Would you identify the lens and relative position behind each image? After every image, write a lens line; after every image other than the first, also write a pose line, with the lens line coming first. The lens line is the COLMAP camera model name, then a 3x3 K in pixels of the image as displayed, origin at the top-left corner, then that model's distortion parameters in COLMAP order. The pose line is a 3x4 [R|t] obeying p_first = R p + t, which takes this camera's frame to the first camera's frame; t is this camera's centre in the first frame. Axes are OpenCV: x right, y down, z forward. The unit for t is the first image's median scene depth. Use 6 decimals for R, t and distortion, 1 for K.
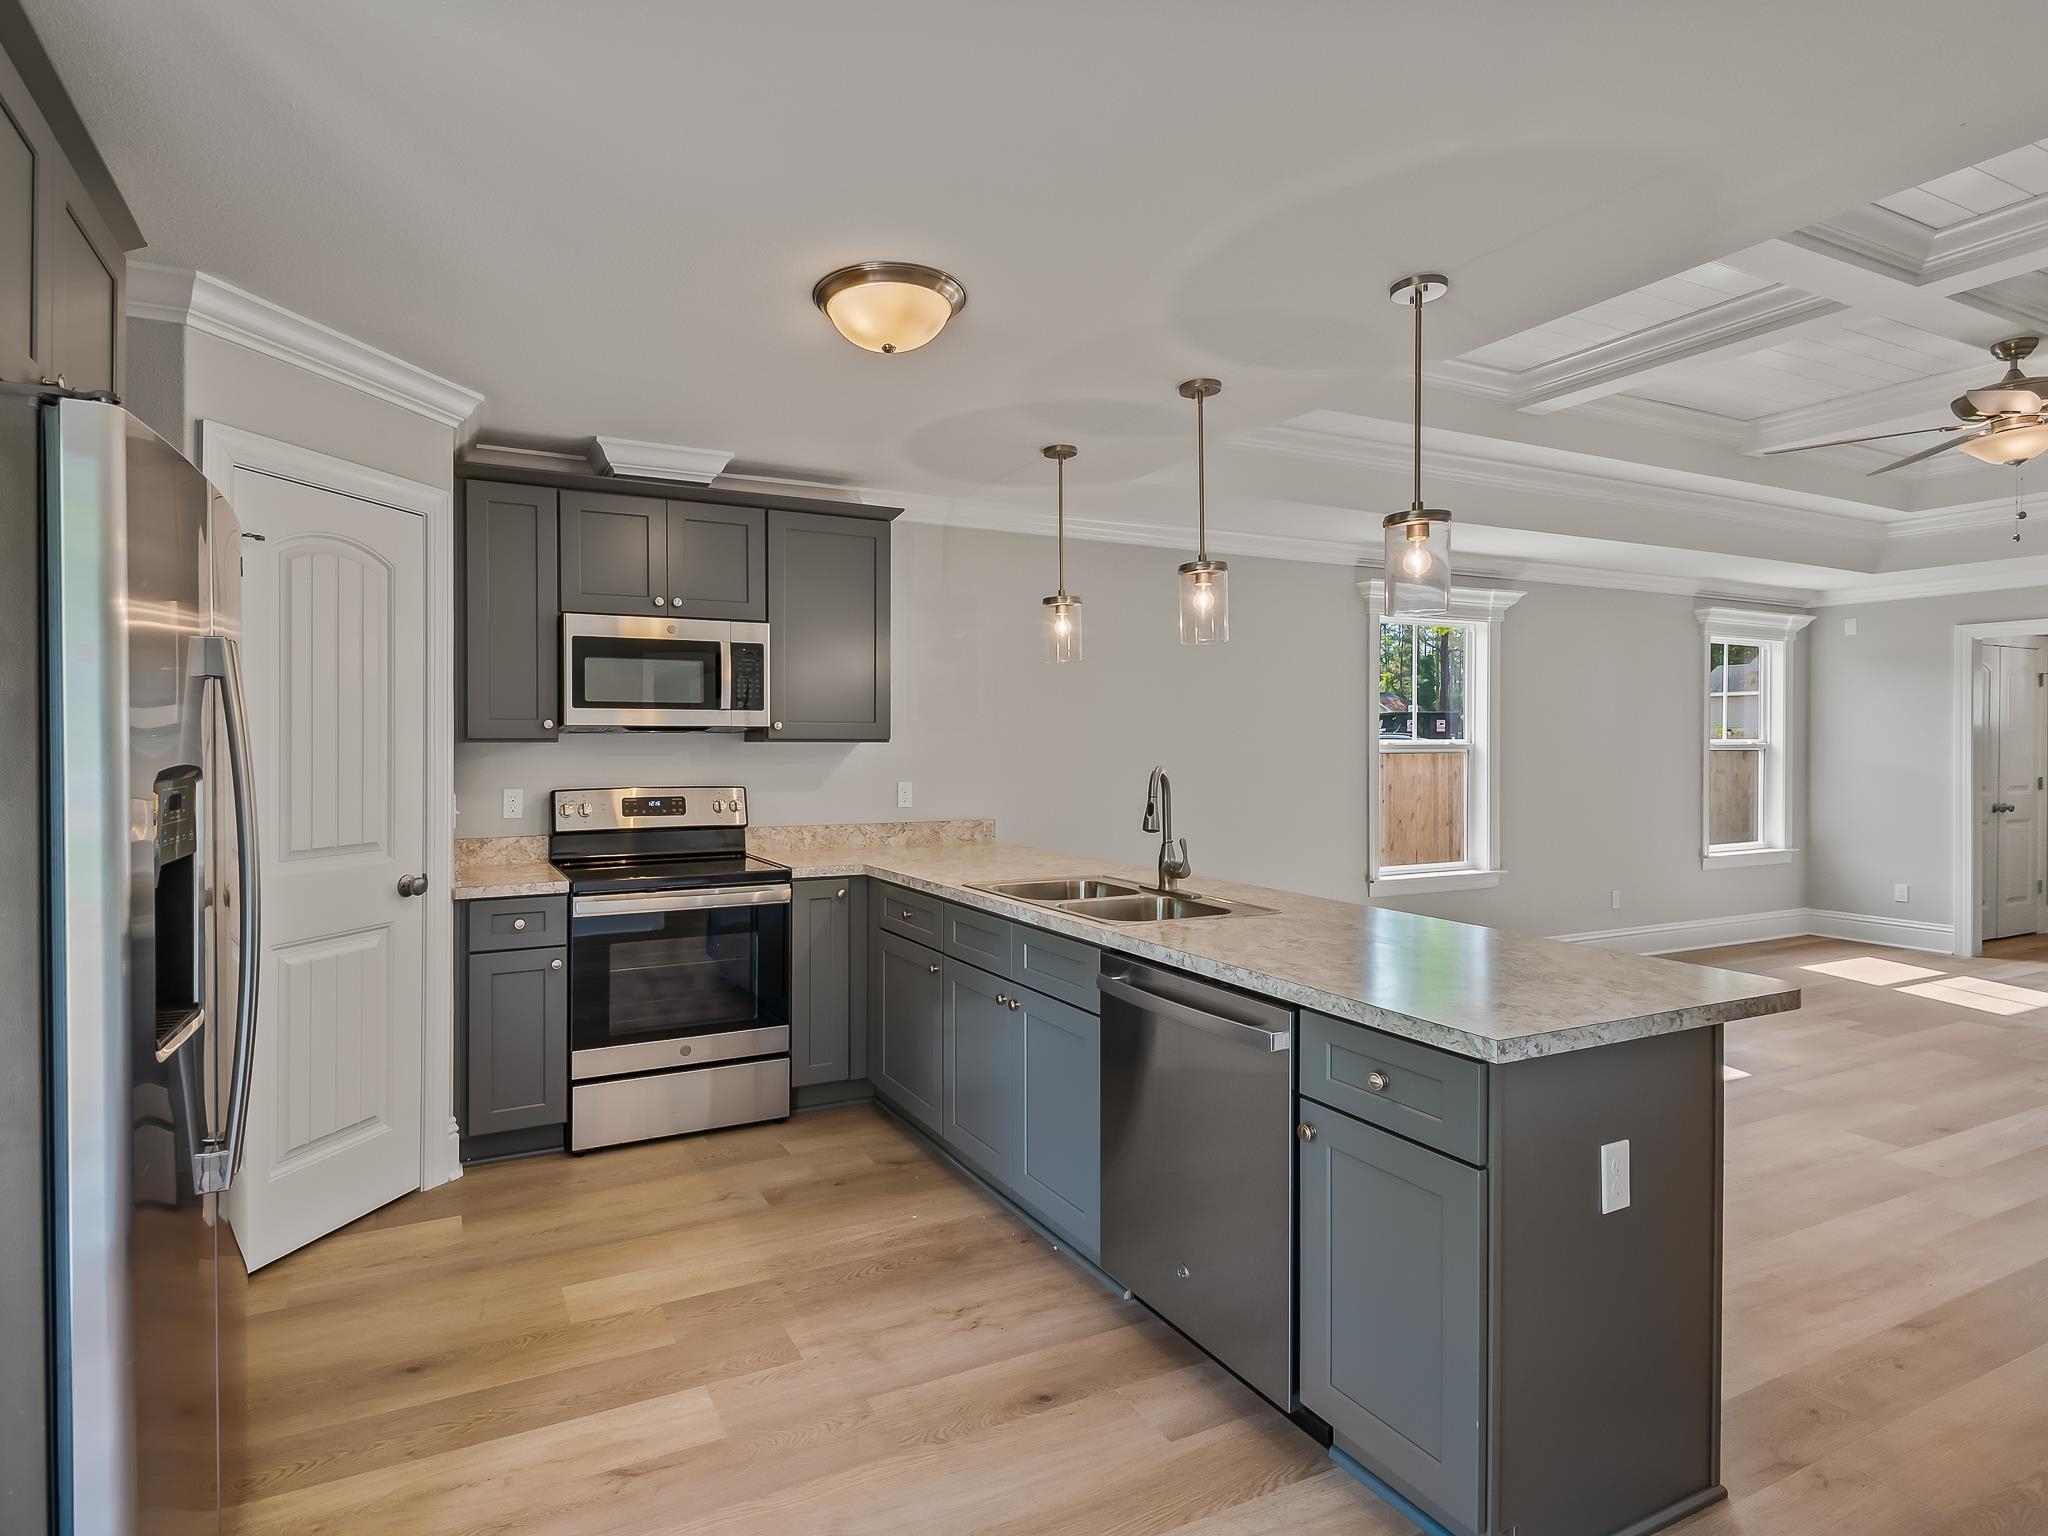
lens RADIAL K [[1047.0, 0, 908.3], [0, 1047.0, 747.4], [0, 0, 1]] dist [0.040202, -0.024590]
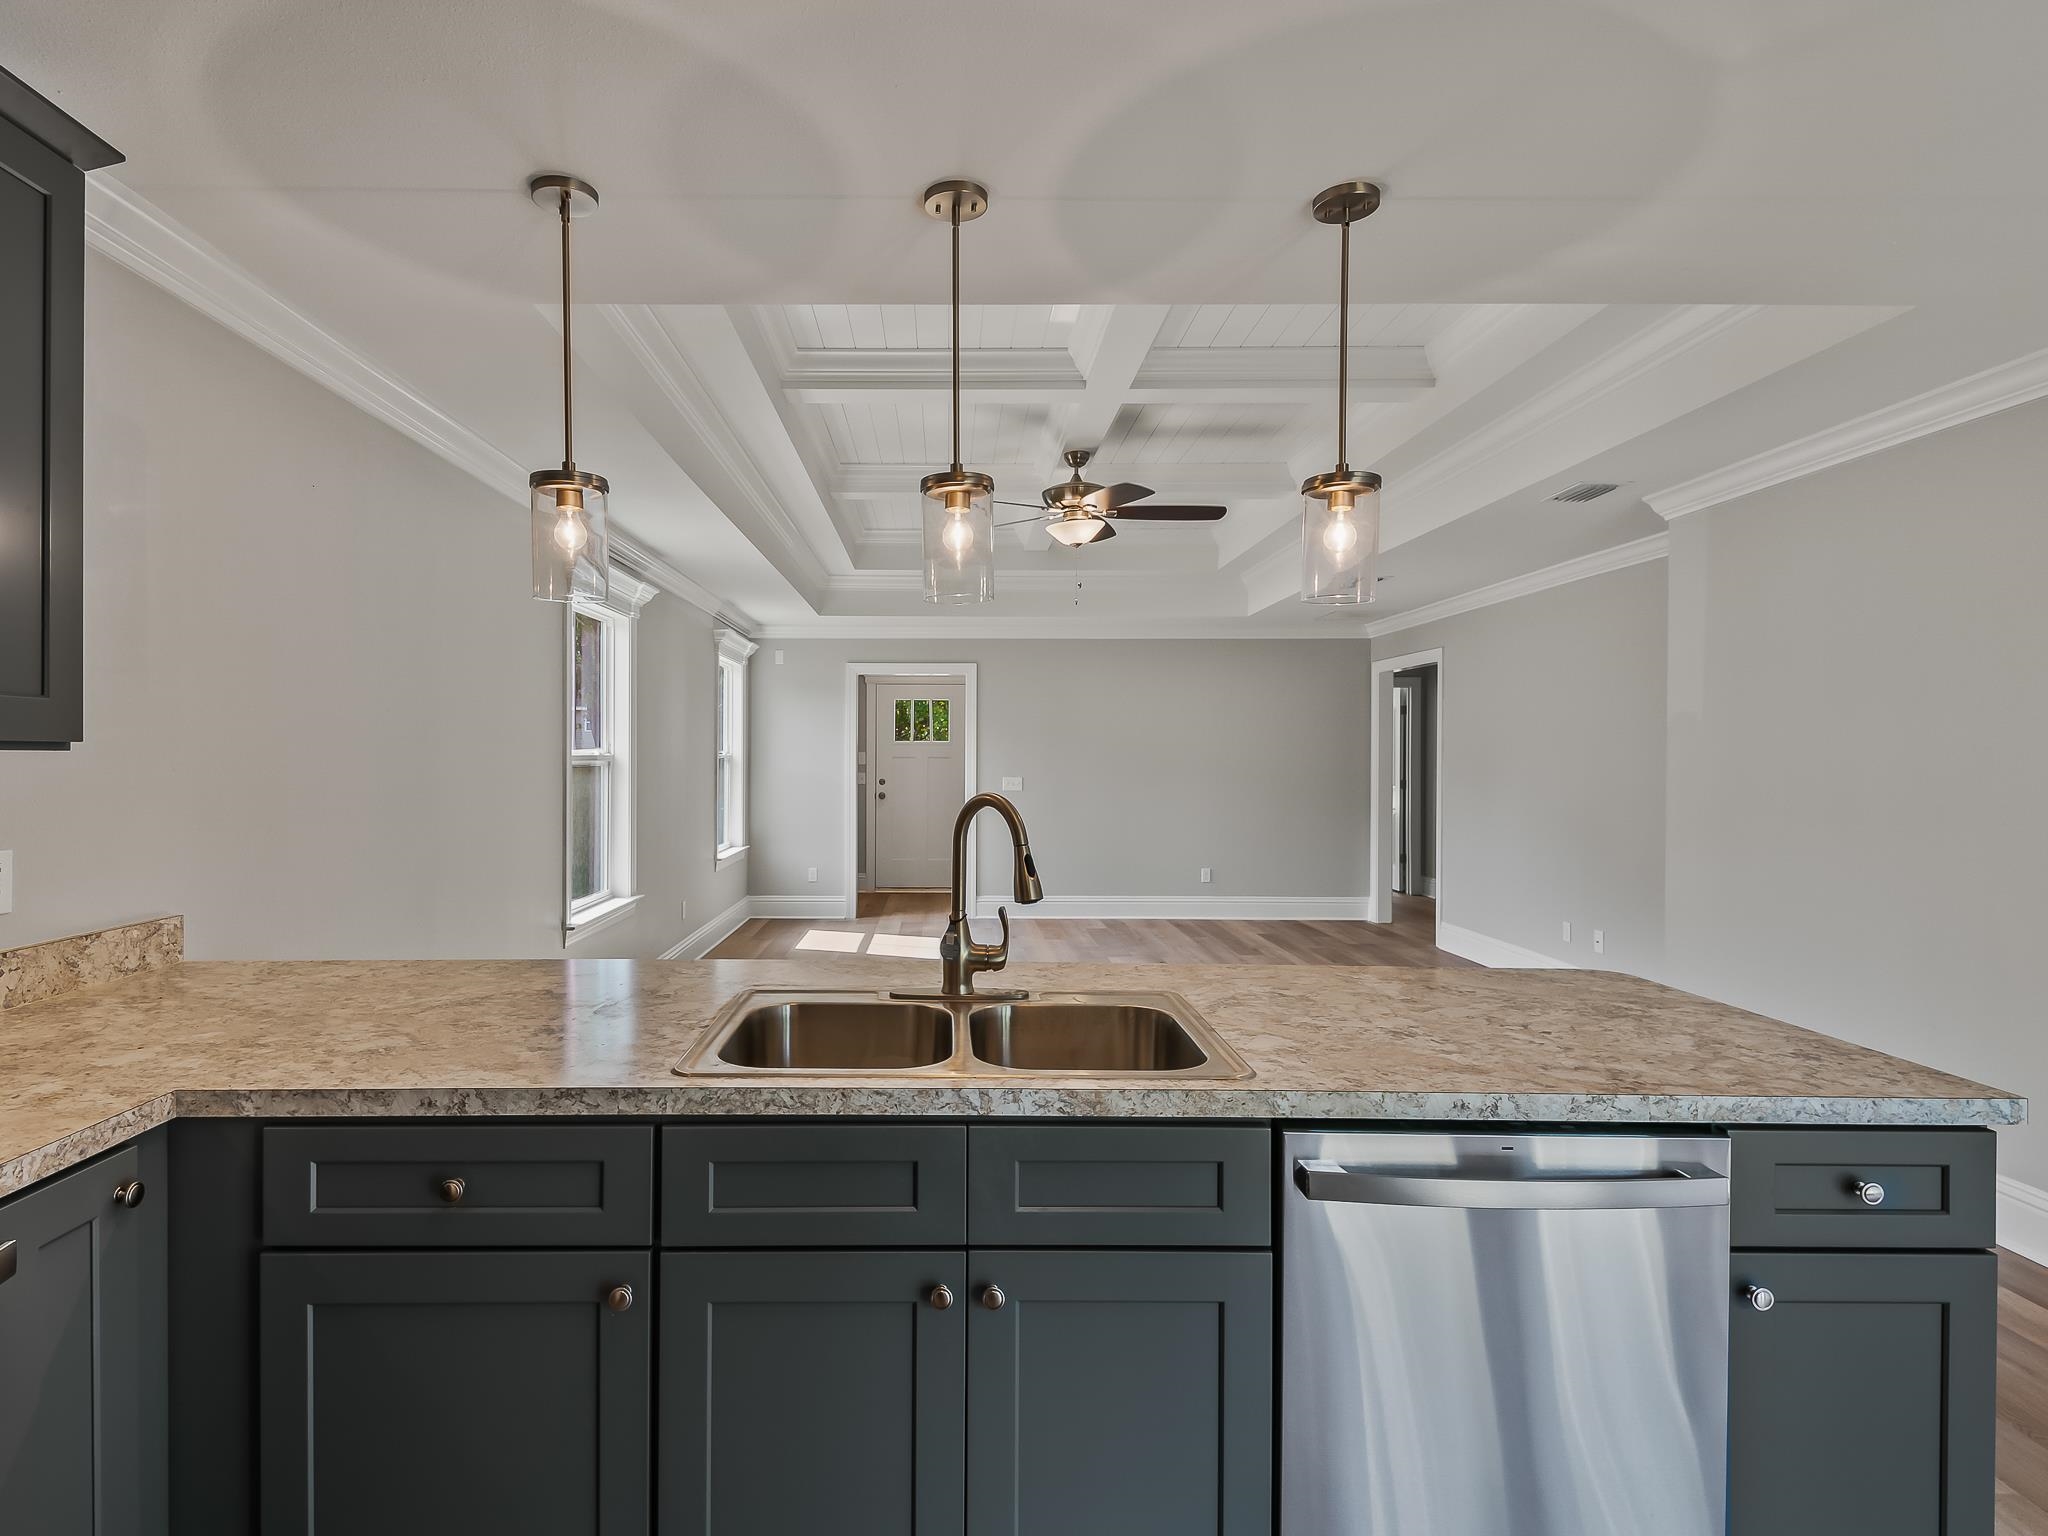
lens RADIAL K [[1080.3, 0, 954.8], [0, 1080.3, 753.1], [0, 0, 1]] dist [0.044611, -0.030647]
pose [[0.417247, 0.003059, 0.908788, -0.271506], [-0.000620, 0.999995, -0.003081, -0.002390], [-0.908793, 0.000722, 0.417247, 0.601558]]
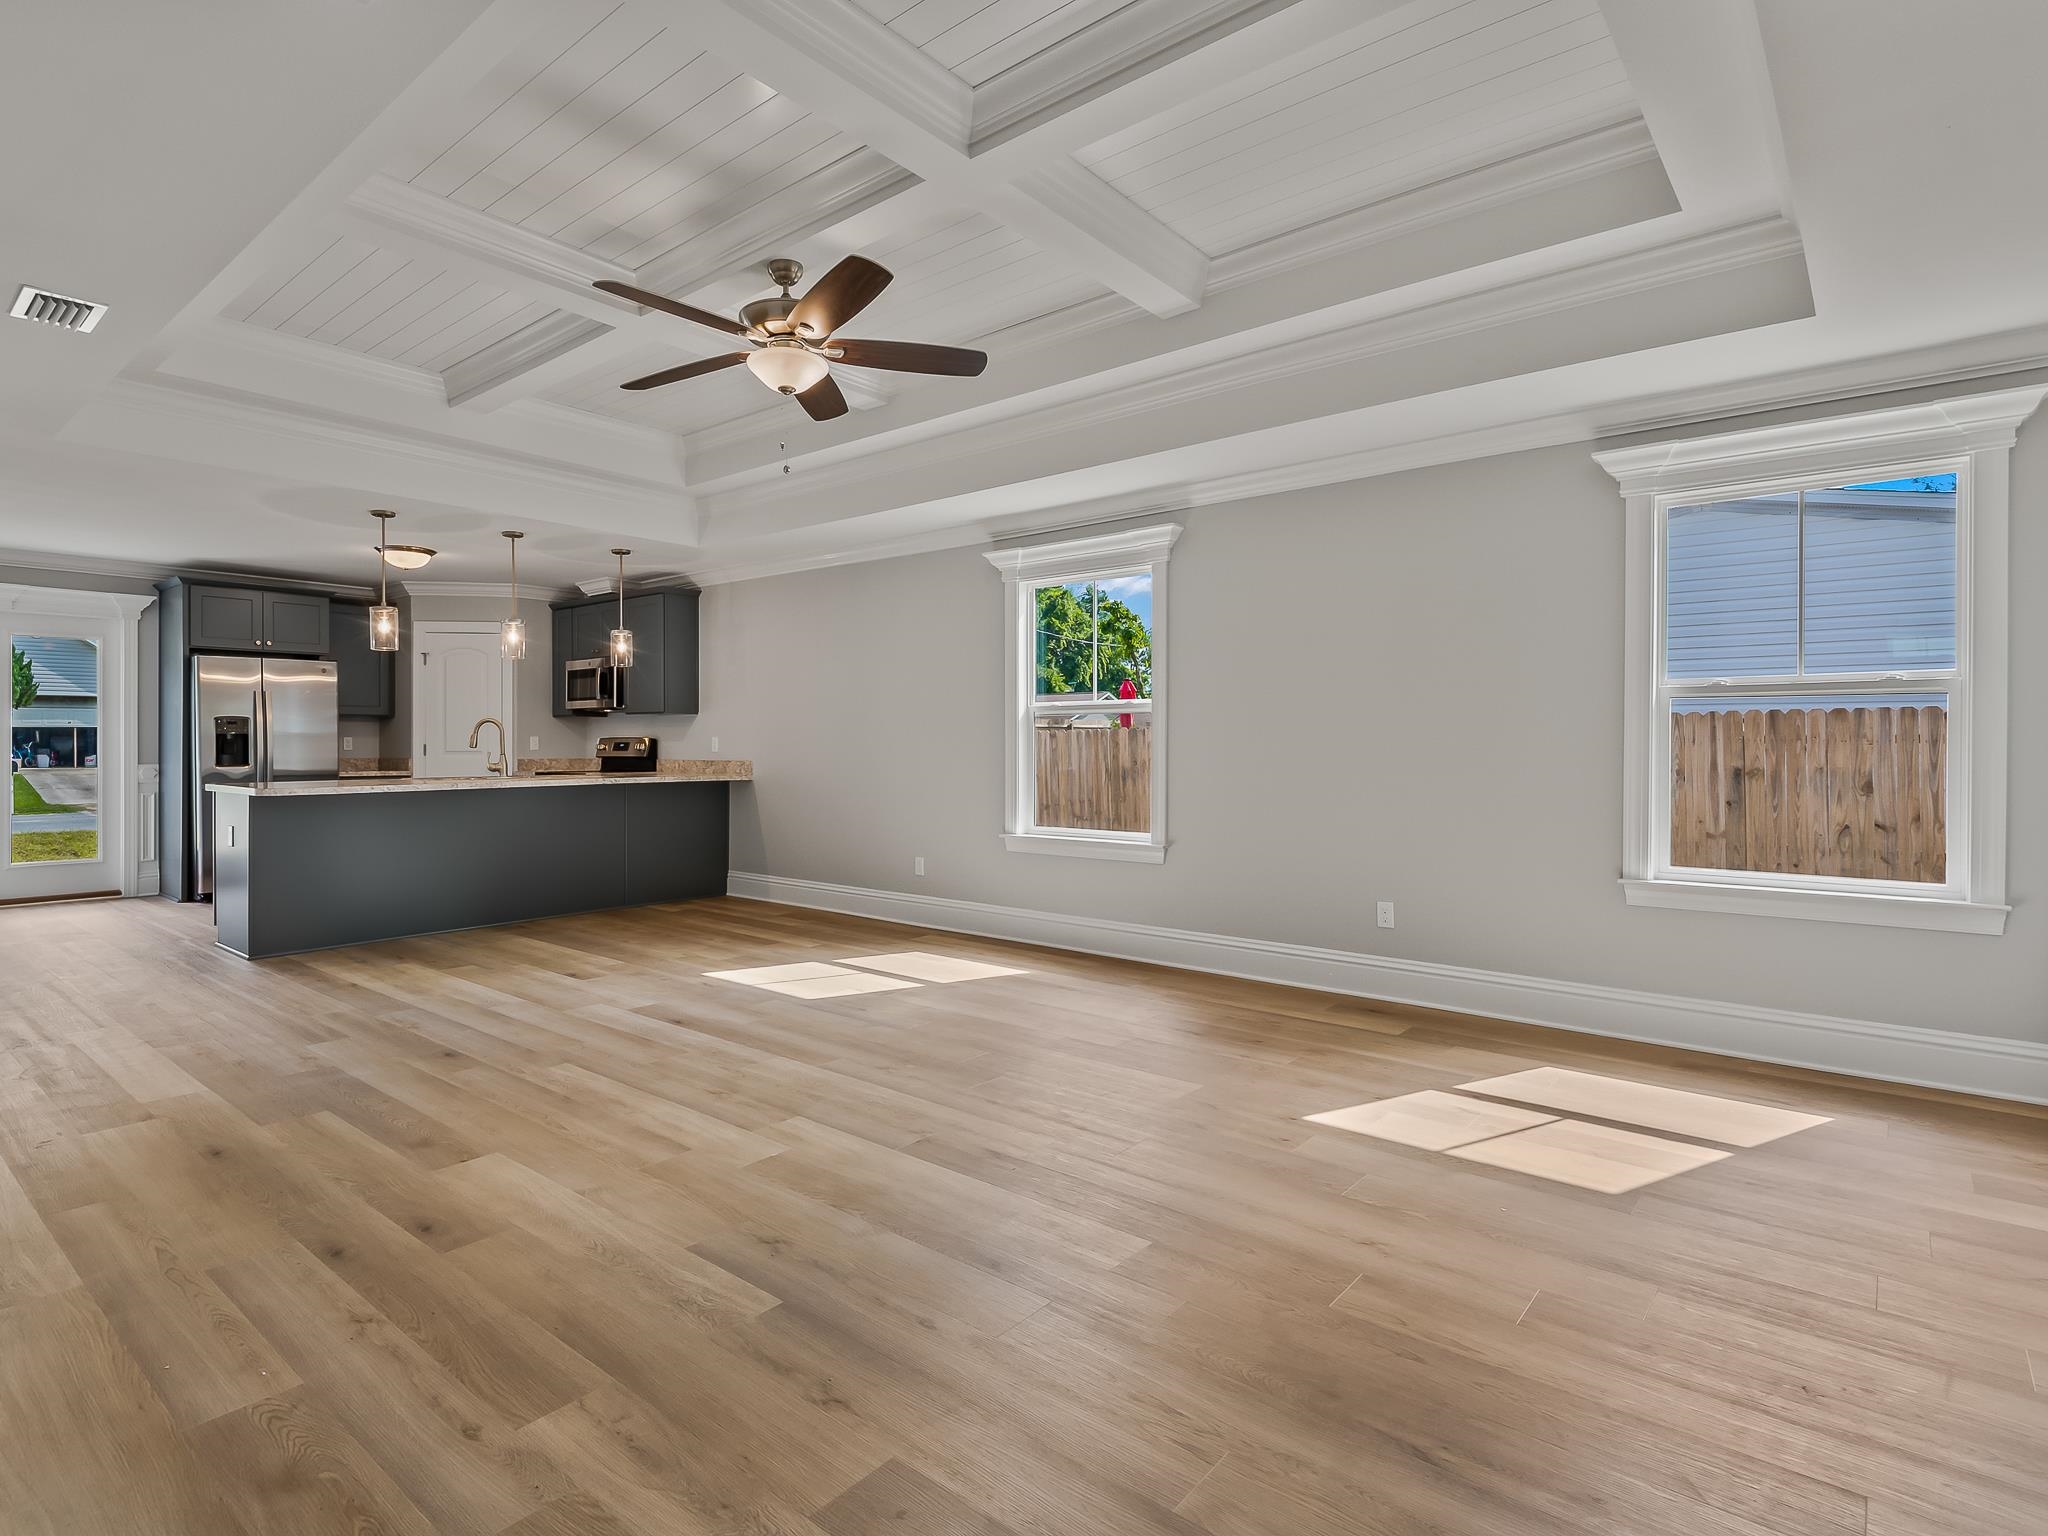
lens RADIAL K [[1080.3, 0, 954.8], [0, 1080.3, 753.1], [0, 0, 1]] dist [0.044611, -0.030647]
pose [[0.395782, 0.006017, -0.918325, 2.126933], [-0.004740, 0.999979, 0.004509, 0.058600], [0.918332, 0.002569, 0.395802, 0.789854]]
